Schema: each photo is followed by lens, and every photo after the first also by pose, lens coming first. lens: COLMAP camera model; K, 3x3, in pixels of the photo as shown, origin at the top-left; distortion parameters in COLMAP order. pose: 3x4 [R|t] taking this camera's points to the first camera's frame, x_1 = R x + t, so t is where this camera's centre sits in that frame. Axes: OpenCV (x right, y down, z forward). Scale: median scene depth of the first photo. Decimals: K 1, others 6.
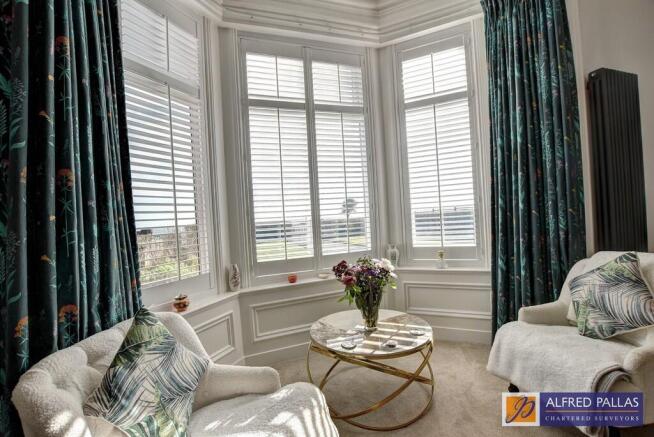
lens RADIAL K [[286.7, 0, 327.7], [0, 286.7, 216.0], [0, 0, 1]] dist [-0.022951, 0.000650]
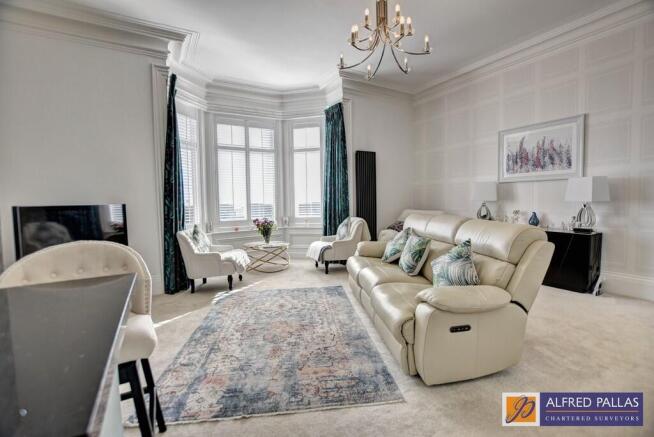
lens RADIAL K [[288.1, 0, 323.3], [0, 288.1, 219.5], [0, 0, 1]] dist [-0.023223, 0.000137]
pose [[0.983409, 0.031335, 0.178674, 0.133946], [-0.040919, 0.997900, 0.050210, 0.007826], [-0.176726, -0.056688, 0.982626, -1.270731]]
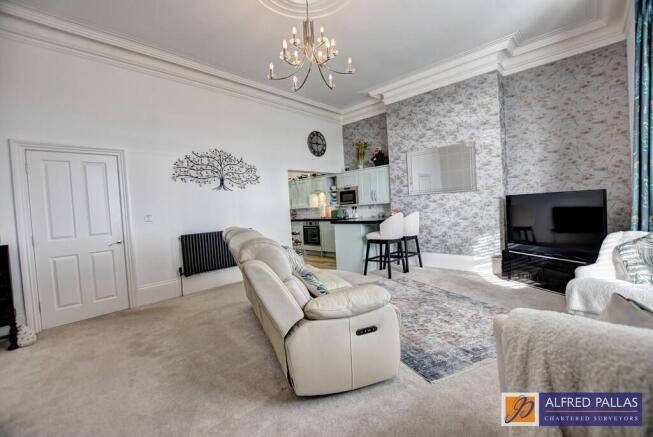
lens RADIAL K [[286.3, 0, 327.2], [0, 286.3, 216.0], [0, 0, 1]] dist [-0.022951, 0.000650]
pose [[-0.879463, 0.124168, -0.459486, 1.010142], [0.106679, 0.992235, 0.063949, -0.046616], [0.463859, 0.007224, -0.885880, 0.694620]]
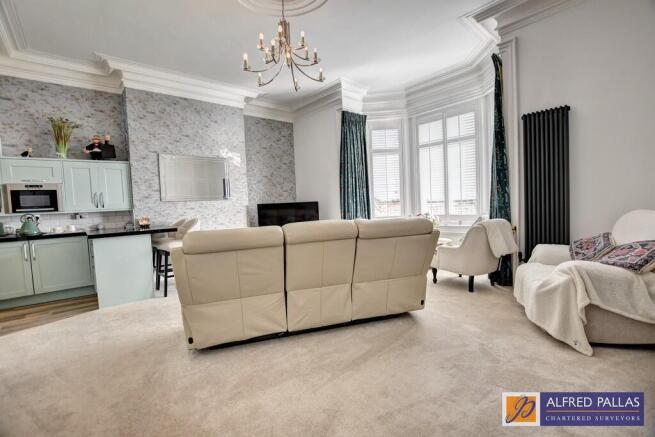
lens RADIAL K [[287.2, 0, 328.2], [0, 287.2, 216.0], [0, 0, 1]] dist [-0.022951, 0.000650]
pose [[0.370905, 0.091652, -0.924137, 1.626418], [0.012793, 0.994519, 0.103767, -0.083662], [0.928583, -0.050310, 0.367699, -0.567881]]
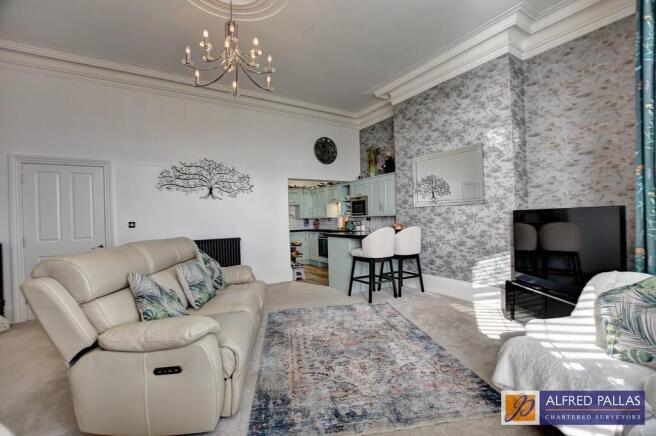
lens RADIAL K [[292.3, 0, 334.5], [0, 292.3, 215.8], [0, 0, 1]] dist [-0.021403, -0.000076]
pose [[-0.965962, 0.087795, -0.243332, 0.442430], [0.086867, 0.996113, 0.014560, -0.014422], [0.243664, -0.007074, -0.969834, 0.788598]]
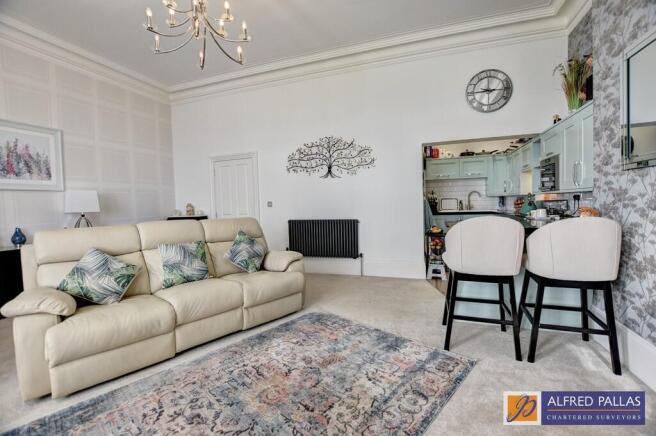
lens RADIAL K [[292.3, 0, 334.5], [0, 292.3, 215.8], [0, 0, 1]] dist [-0.021403, -0.000076]
pose [[-0.781411, 0.058102, 0.621306, -0.373619], [0.082930, 0.996493, 0.011112, 0.050430], [-0.618482, 0.060208, -0.783489, 0.191173]]
